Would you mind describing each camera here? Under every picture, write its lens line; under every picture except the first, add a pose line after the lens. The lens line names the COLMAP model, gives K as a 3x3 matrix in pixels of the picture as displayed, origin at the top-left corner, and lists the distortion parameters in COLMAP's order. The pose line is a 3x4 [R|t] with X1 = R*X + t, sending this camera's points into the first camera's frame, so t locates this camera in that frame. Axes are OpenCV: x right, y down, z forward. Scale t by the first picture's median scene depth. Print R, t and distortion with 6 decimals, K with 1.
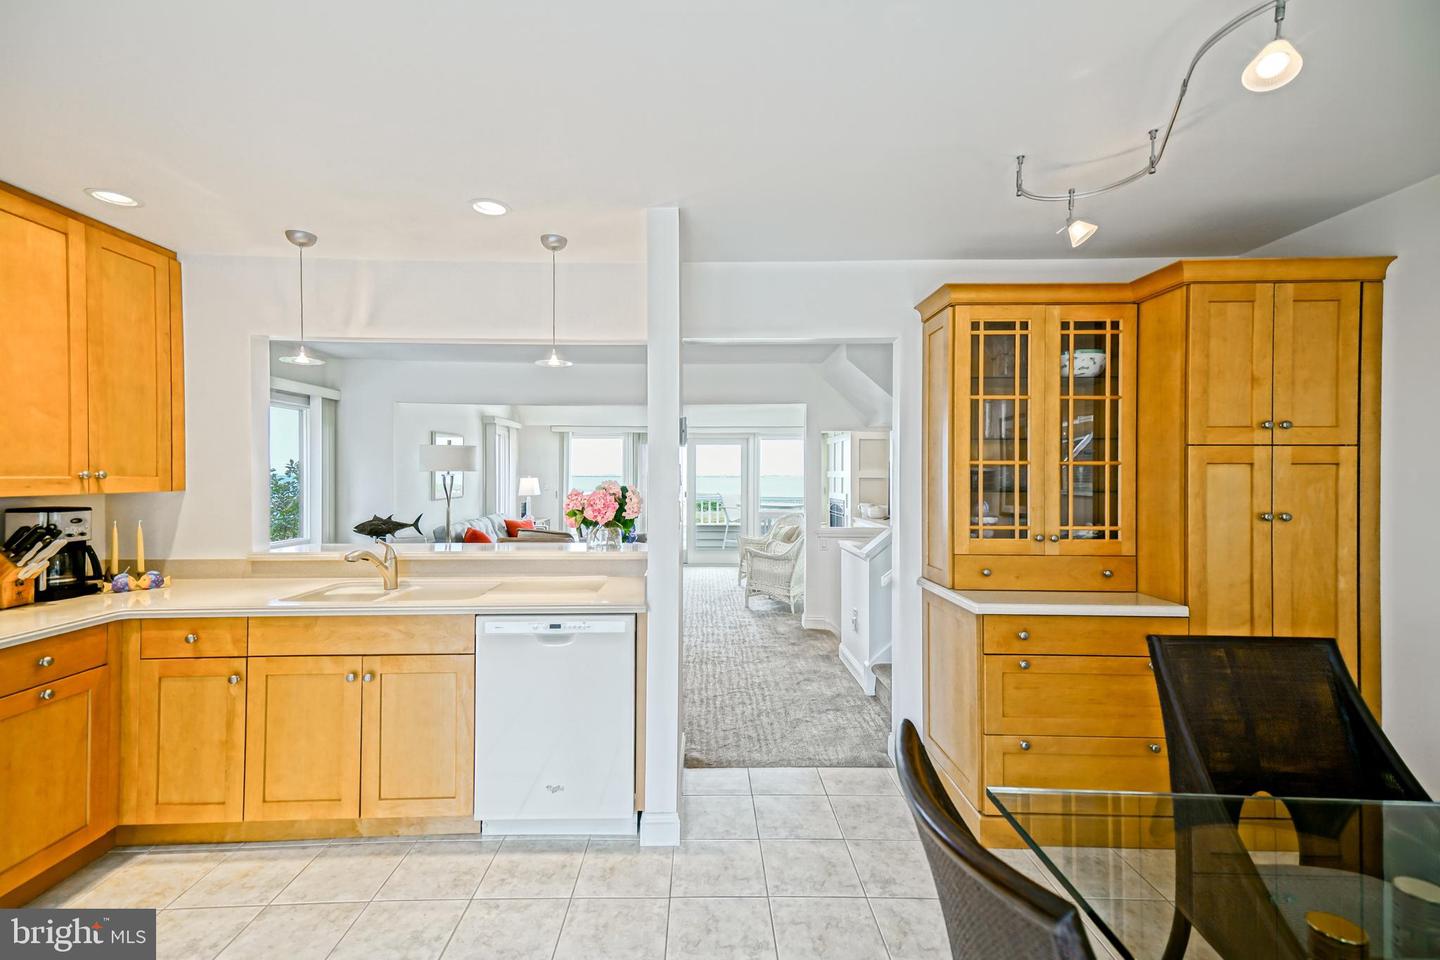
lens RADIAL K [[639.7, 0, 720.3], [0, 639.7, 474.6], [0, 0, 1]] dist [0.032849, -0.000545]
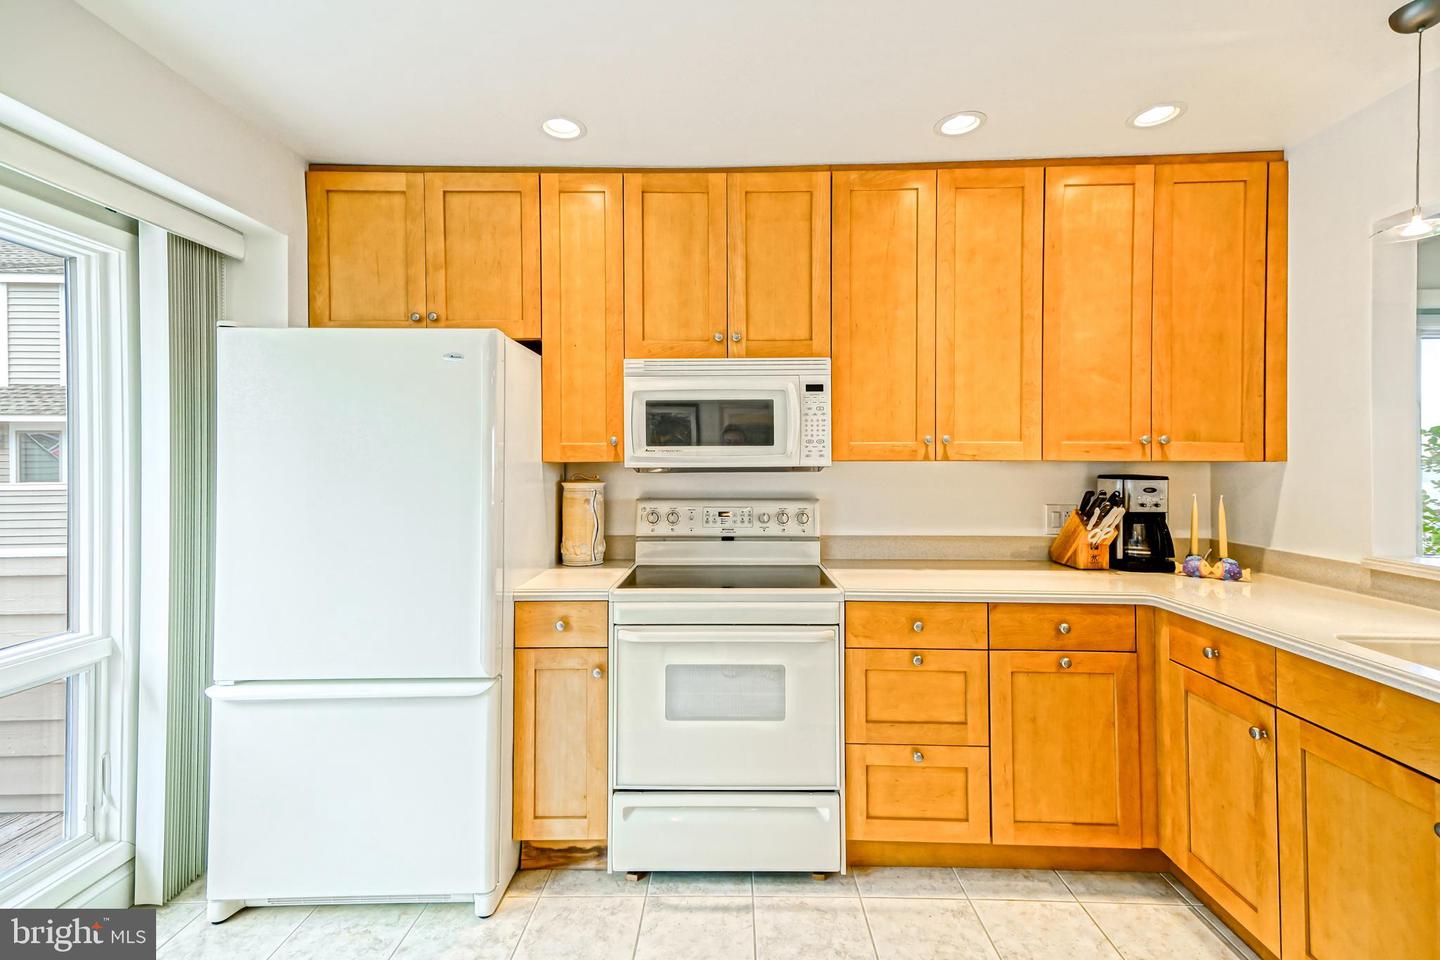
lens RADIAL K [[639.7, 0, 733.1], [0, 639.7, 458.8], [0, 0, 1]] dist [0.032849, -0.000545]
pose [[-0.045481, -0.003776, -0.998958, -0.037783], [-0.004346, 0.999984, -0.003582, 0.033248], [0.998956, 0.004178, -0.045496, 0.475408]]
